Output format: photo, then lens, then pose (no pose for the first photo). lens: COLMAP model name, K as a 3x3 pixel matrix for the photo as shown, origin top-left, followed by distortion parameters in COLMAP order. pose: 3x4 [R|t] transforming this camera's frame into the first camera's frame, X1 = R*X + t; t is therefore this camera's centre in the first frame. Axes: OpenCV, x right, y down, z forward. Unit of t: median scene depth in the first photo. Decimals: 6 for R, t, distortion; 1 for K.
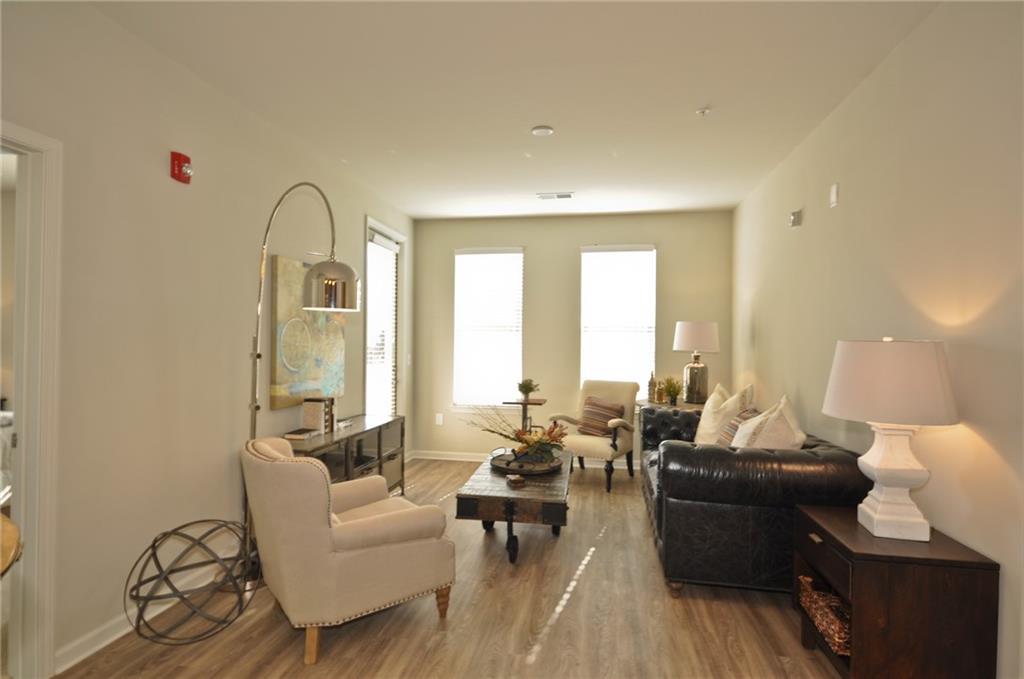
lens RADIAL K [[534.3, 0, 512.0], [0, 534.3, 339.5], [0, 0, 1]] dist [0.014202, -0.000005]
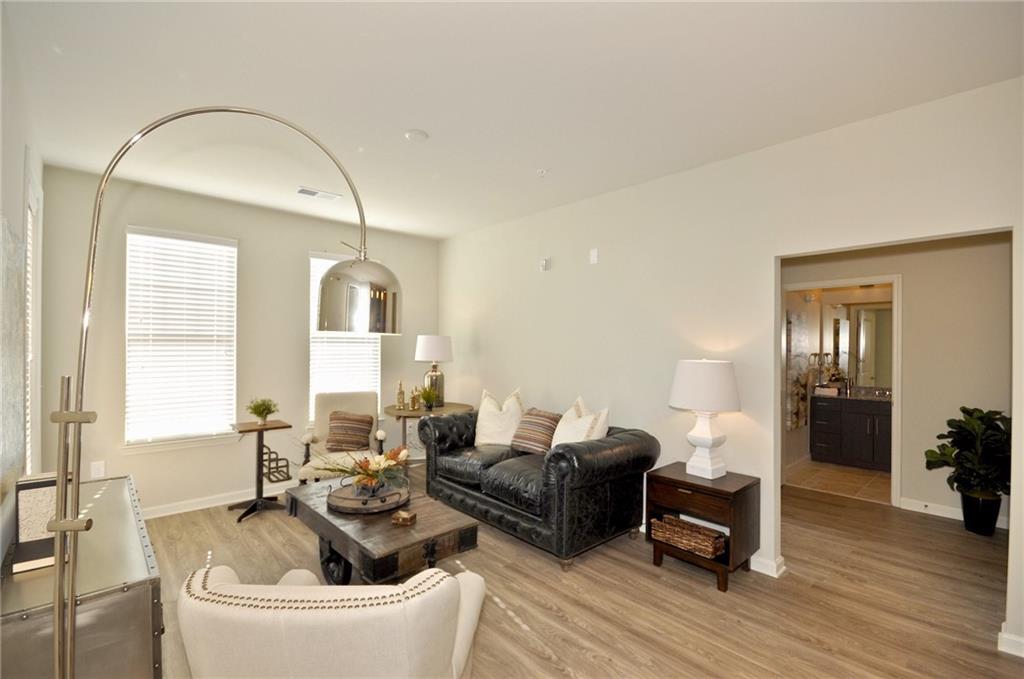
lens RADIAL K [[464.0, 0, 512.0], [0, 464.0, 339.5], [0, 0, 1]] dist [0.000140, 0.000140]
pose [[0.602999, 0.006940, 0.797712, -0.456997], [-0.007588, 0.999967, -0.002963, -0.030229], [-0.797706, -0.004266, 0.603032, 0.348233]]
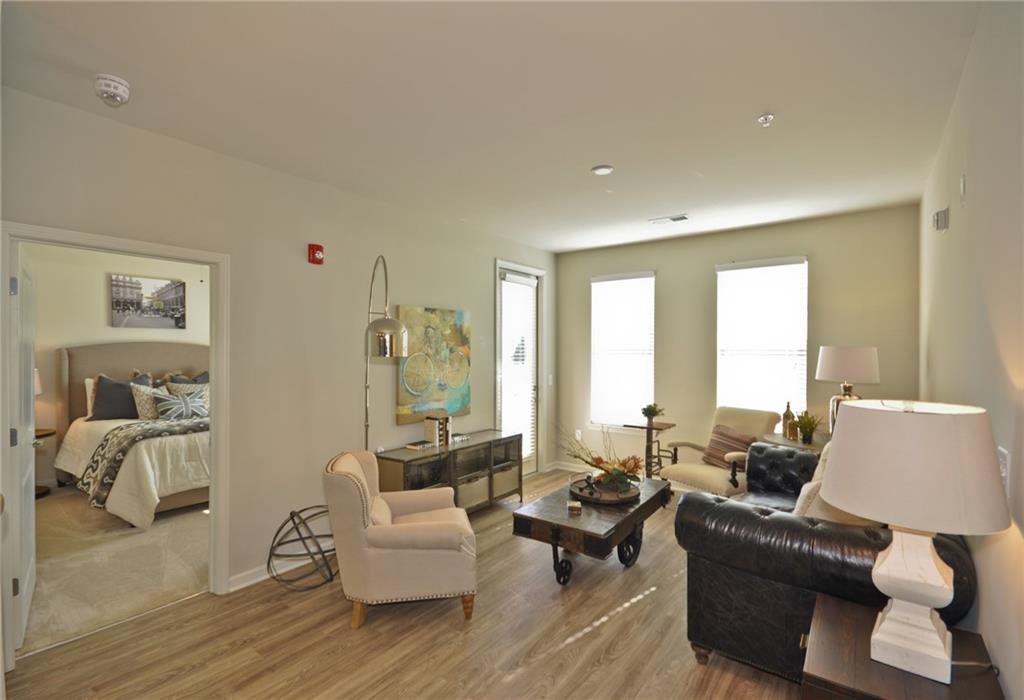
lens RADIAL K [[487.8, 0, 488.9], [0, 487.8, 352.2], [0, 0, 1]] dist [0.012423, 0.000182]
pose [[0.875228, -0.005804, -0.483676, 0.294323], [0.011830, 0.999886, 0.009408, -0.049363], [0.483566, -0.013956, 0.875196, 0.067503]]
